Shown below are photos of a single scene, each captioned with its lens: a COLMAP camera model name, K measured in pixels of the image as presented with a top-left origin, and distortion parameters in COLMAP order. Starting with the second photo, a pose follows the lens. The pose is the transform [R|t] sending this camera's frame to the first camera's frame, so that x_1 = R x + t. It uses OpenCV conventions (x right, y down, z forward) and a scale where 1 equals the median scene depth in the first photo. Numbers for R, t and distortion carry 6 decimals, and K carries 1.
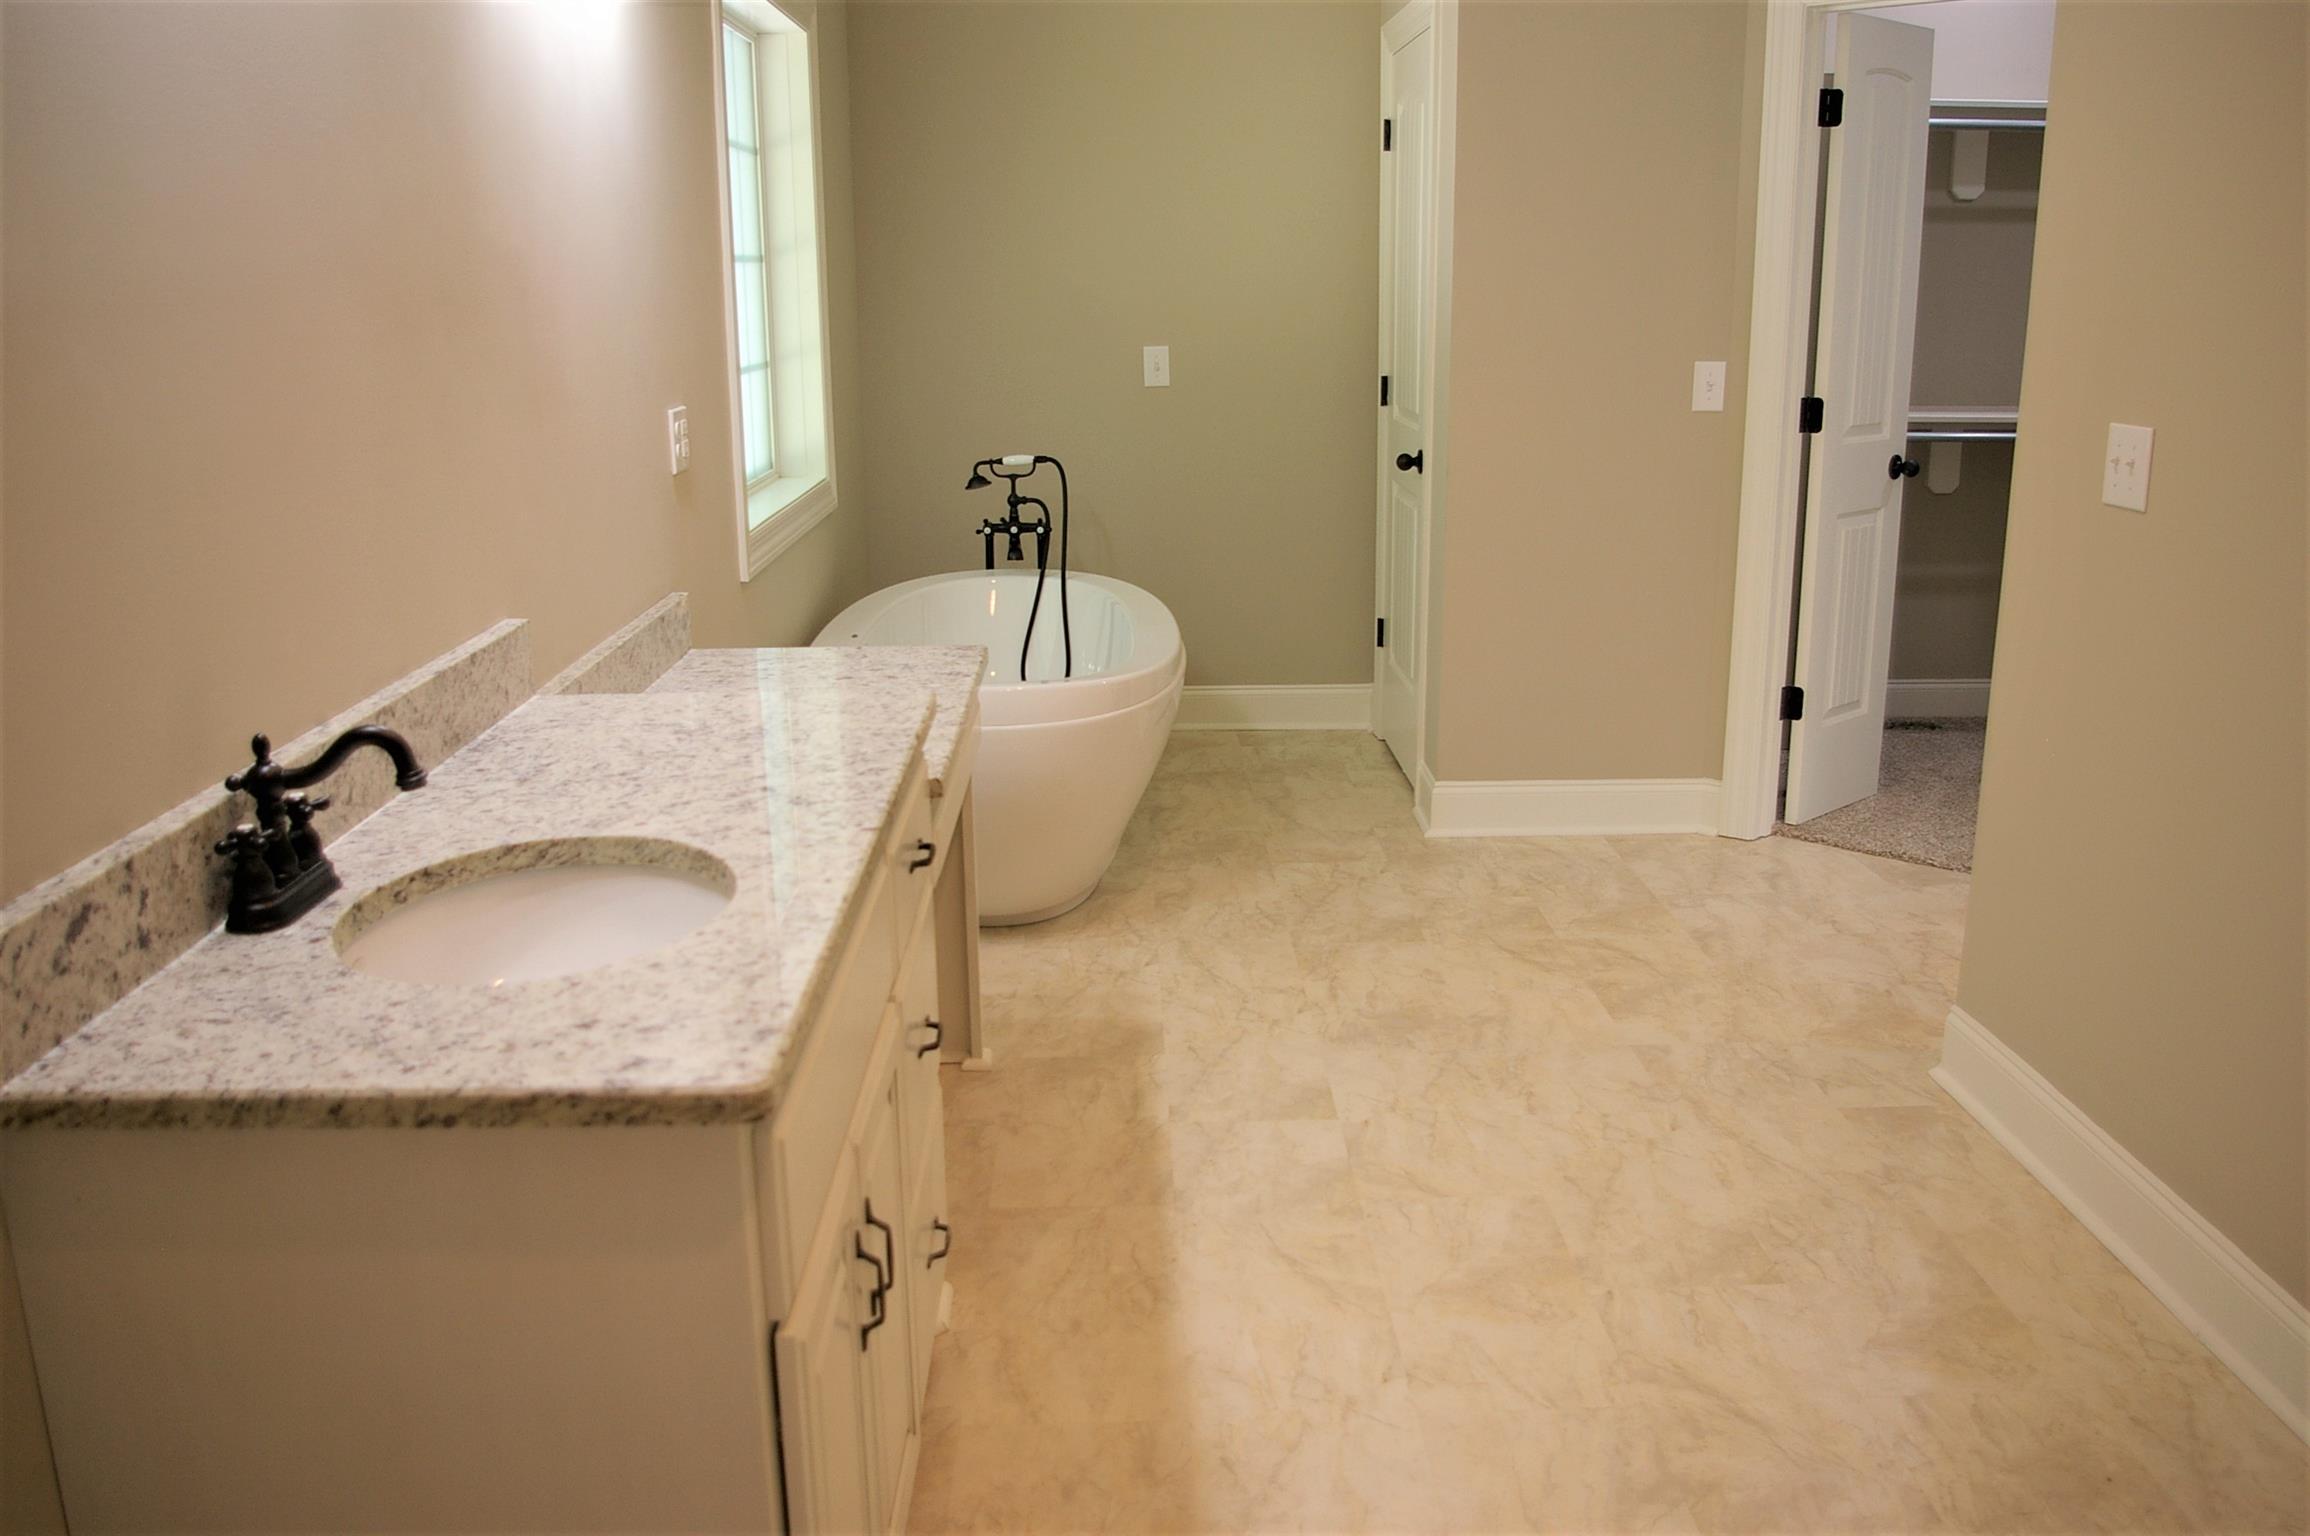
lens RADIAL K [[1822.4, 0, 1163.1], [0, 1822.4, 779.3], [0, 0, 1]] dist [-0.081506, 0.012946]
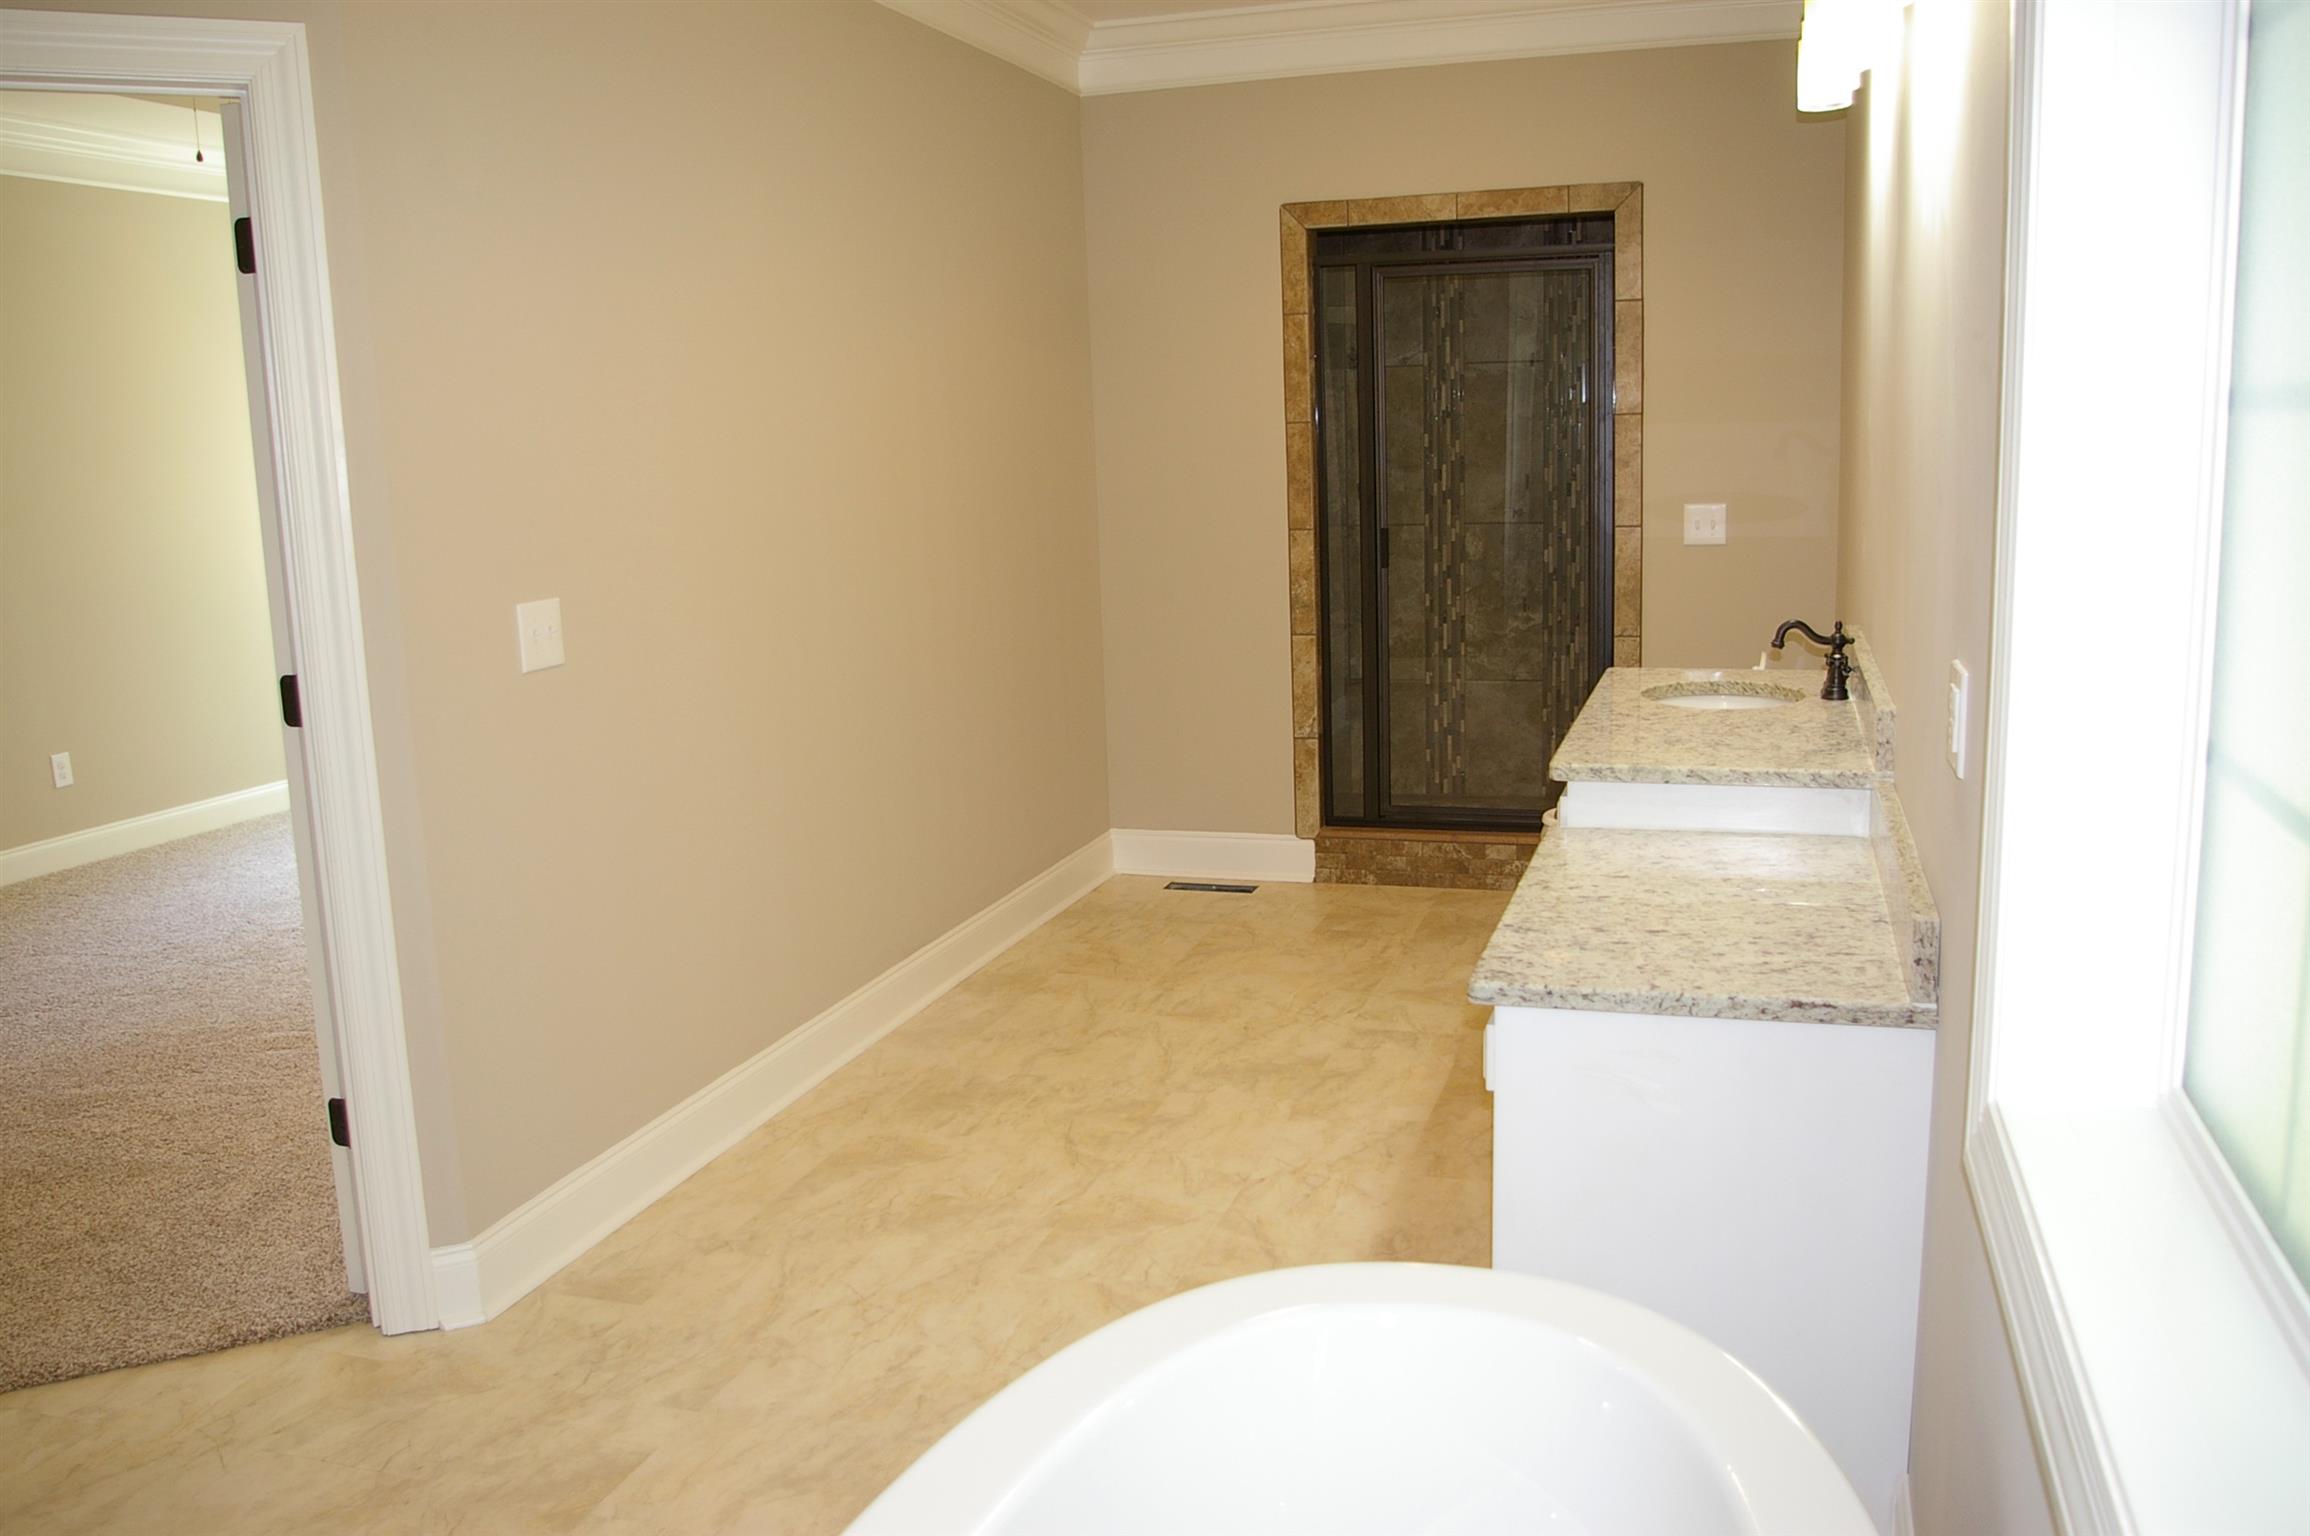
lens RADIAL K [[1822.4, 0, 1163.1], [0, 1822.4, 779.3], [0, 0, 1]] dist [-0.081506, 0.012946]
pose [[-0.942291, -0.022705, 0.334024, -0.251966], [0.128943, 0.896122, 0.424664, -0.525710], [-0.308968, 0.443227, -0.841480, 1.839193]]
